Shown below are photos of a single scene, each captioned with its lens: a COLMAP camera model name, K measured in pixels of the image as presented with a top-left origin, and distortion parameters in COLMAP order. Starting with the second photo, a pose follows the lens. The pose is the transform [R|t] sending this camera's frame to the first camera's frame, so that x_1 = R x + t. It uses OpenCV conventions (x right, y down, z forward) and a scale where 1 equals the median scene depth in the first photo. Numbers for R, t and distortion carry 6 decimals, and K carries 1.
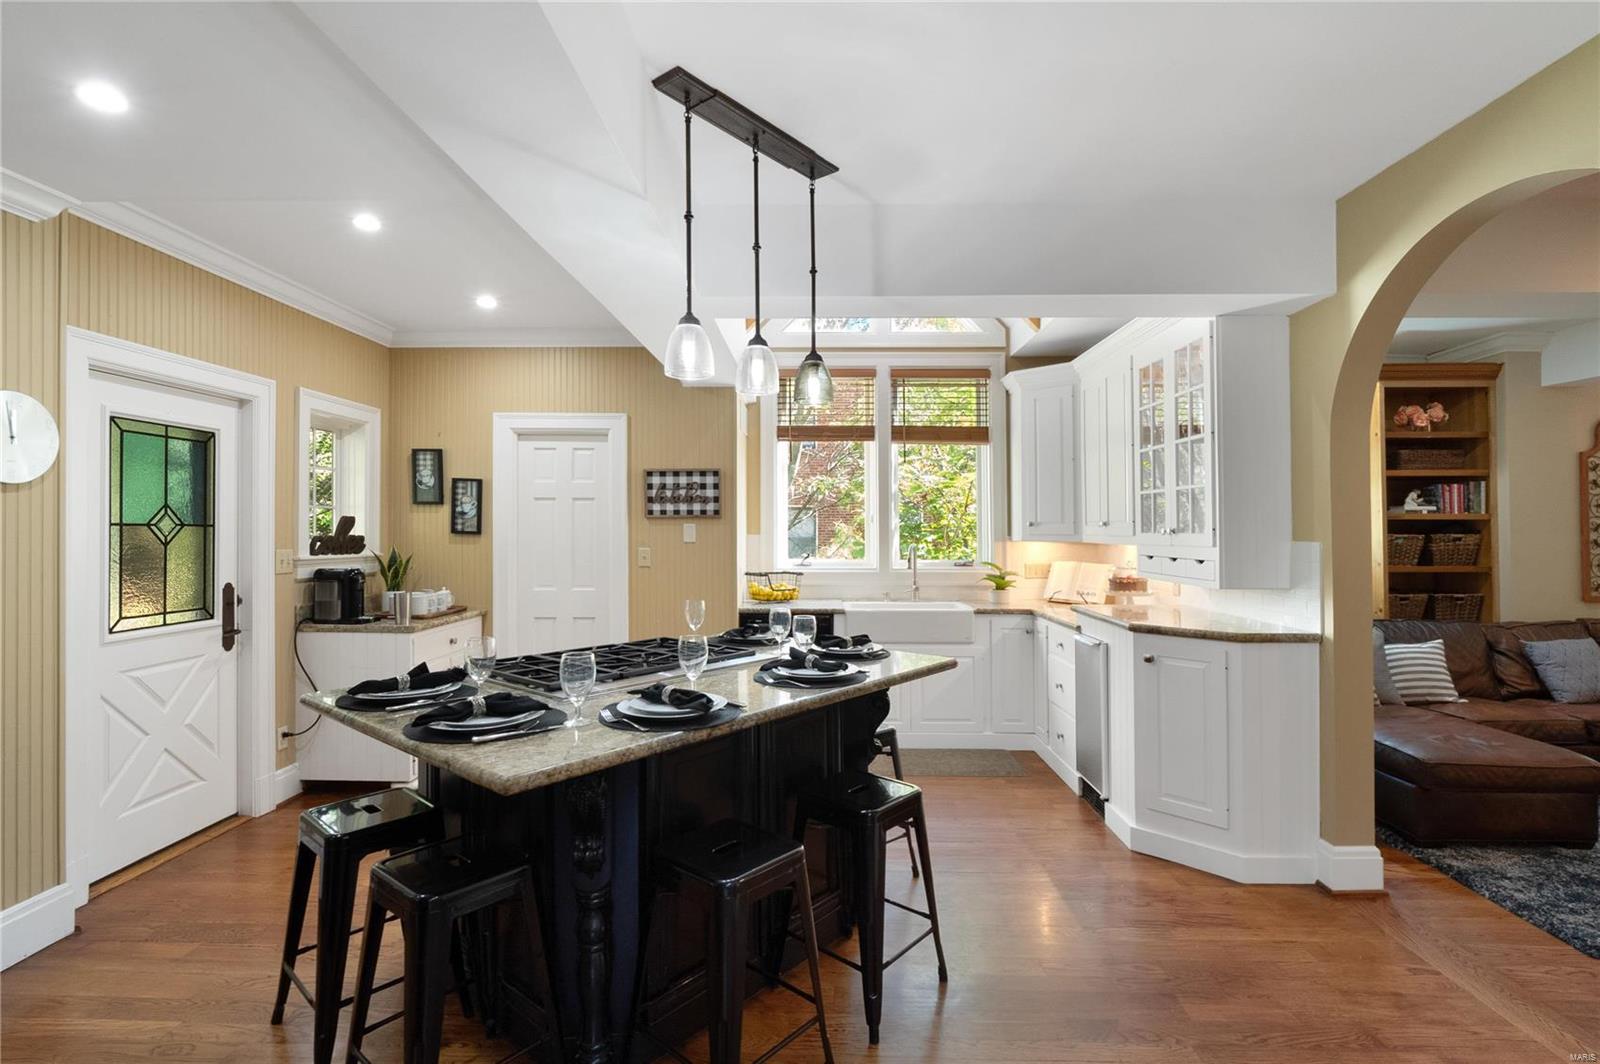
lens RADIAL K [[695.8, 0, 765.0], [0, 695.8, 528.2], [0, 0, 1]] dist [0.000702, -0.000099]
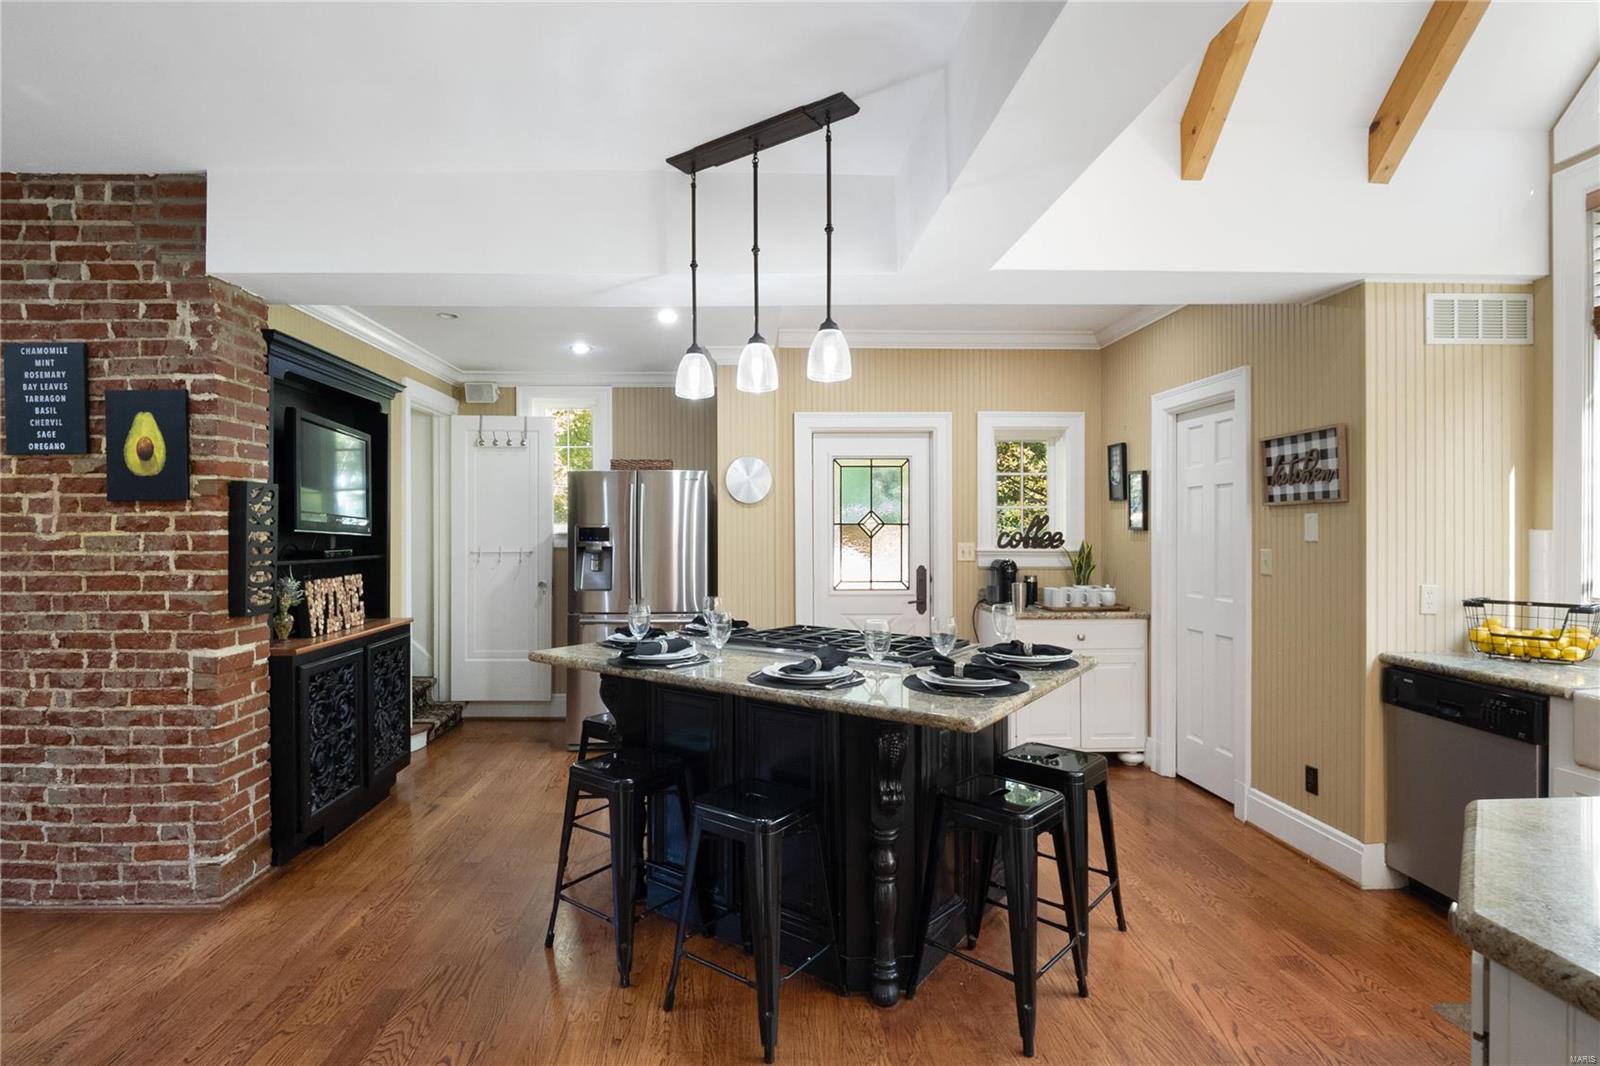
lens RADIAL K [[691.2, 0, 732.1], [0, 691.2, 533.6], [0, 0, 1]] dist [-0.003837, -0.000589]
pose [[0.143736, 0.001742, -0.989614, 0.458776], [0.004997, 0.999984, 0.002487, 0.008450], [0.989603, -0.005303, 0.143725, 0.368411]]
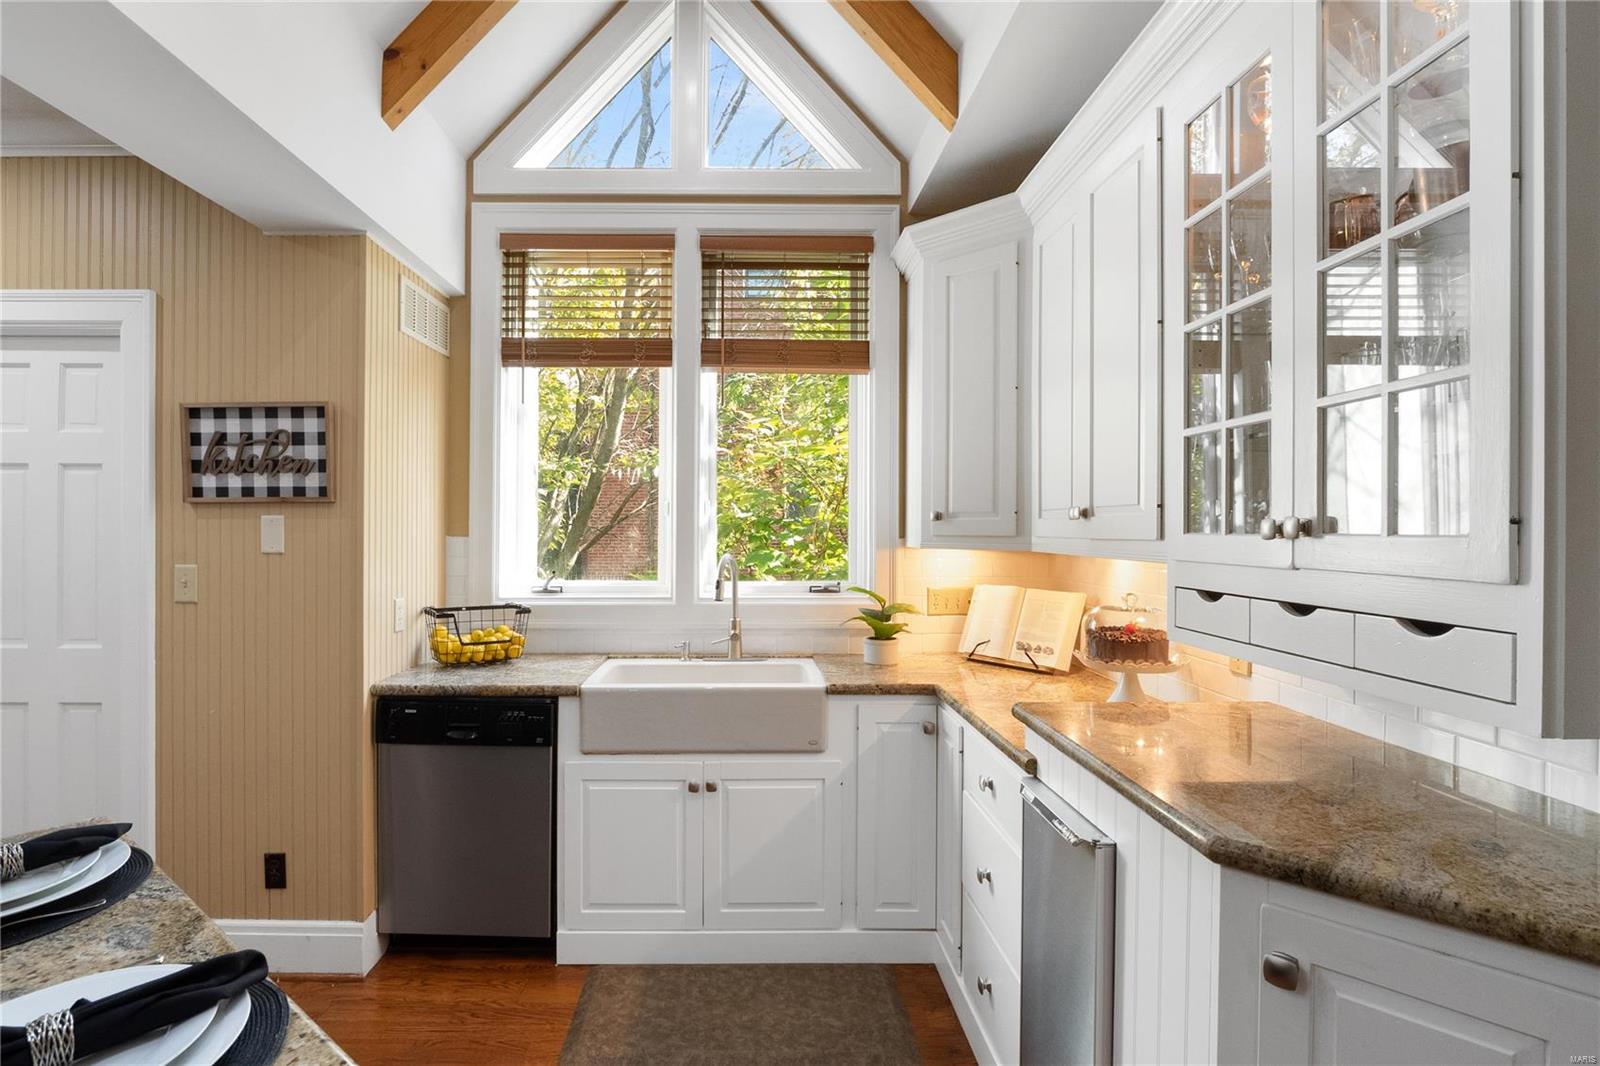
lens RADIAL K [[766.0, 0, 800.0], [0, 766.0, 533.0], [0, 0, 1]] dist [-0.015785, -0.000573]
pose [[0.986909, -0.001638, 0.161269, 0.173383], [0.000400, 0.999970, 0.007709, 0.002287], [-0.161276, -0.007544, 0.986880, 0.411722]]
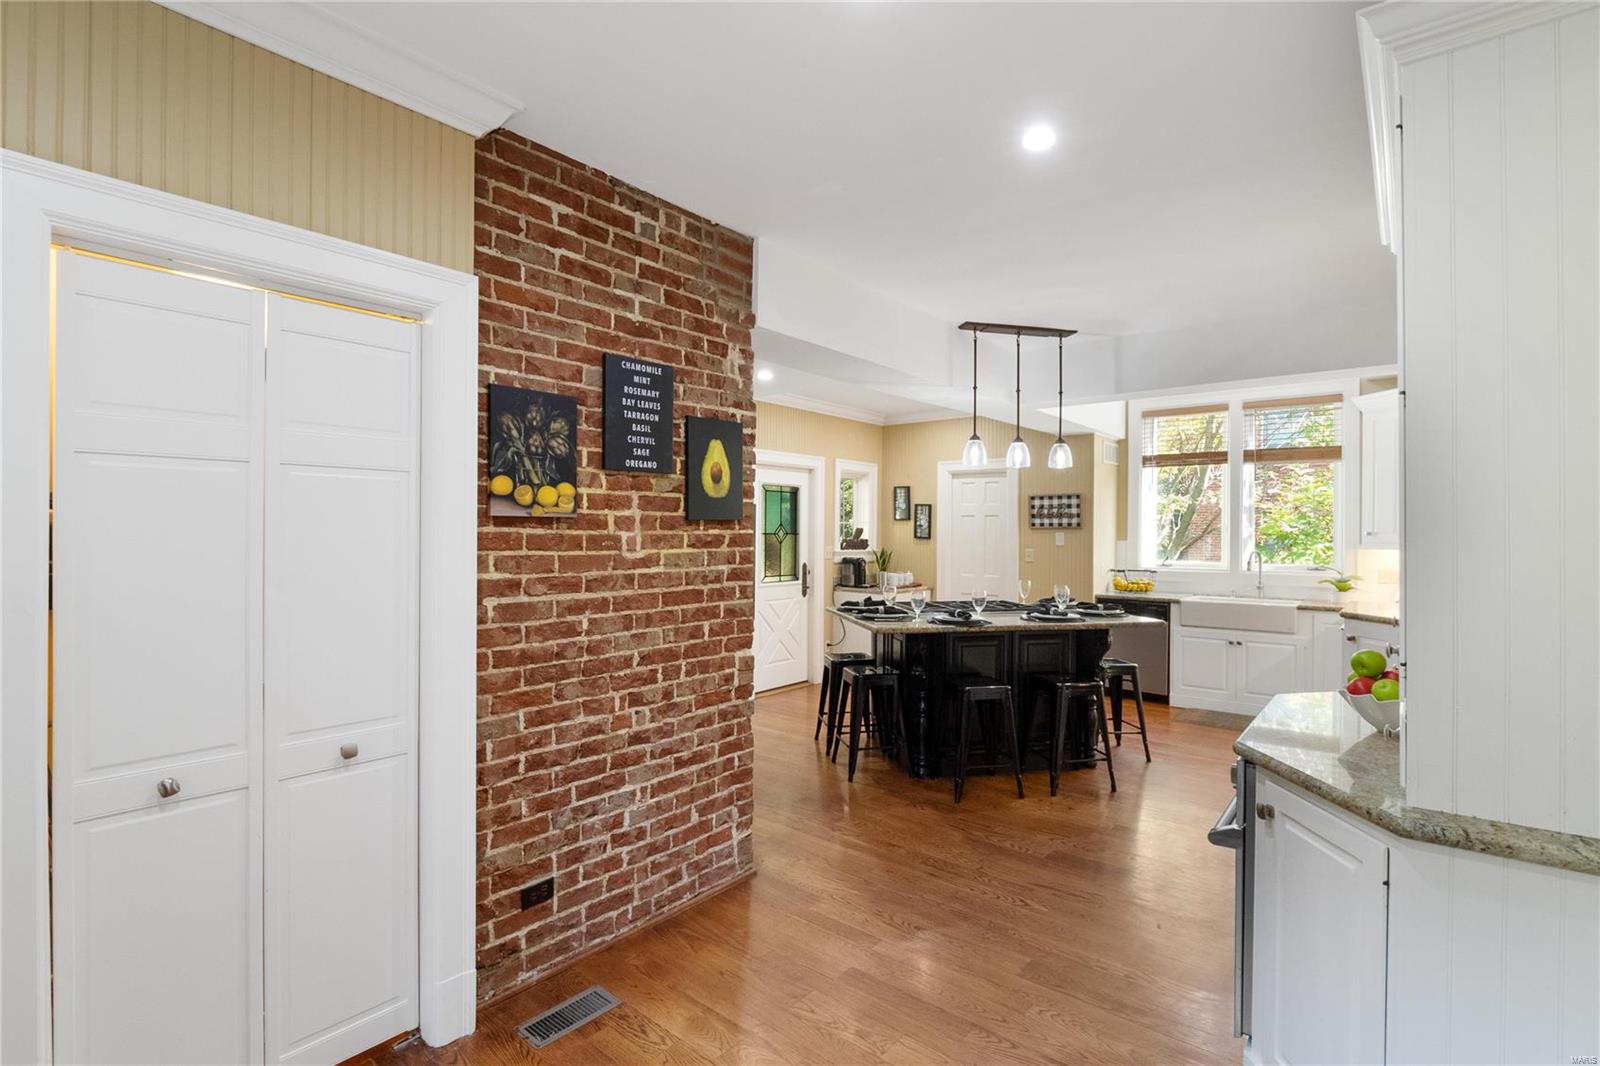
lens RADIAL K [[615.5, 0, 800.0], [0, 615.5, 533.0], [0, 0, 1]] dist [0.001085, -0.000017]
pose [[0.782000, 0.001252, -0.623277, 0.262254], [-0.000760, 0.999999, 0.001056, -0.006593], [0.623278, -0.000352, 0.782001, -0.318974]]
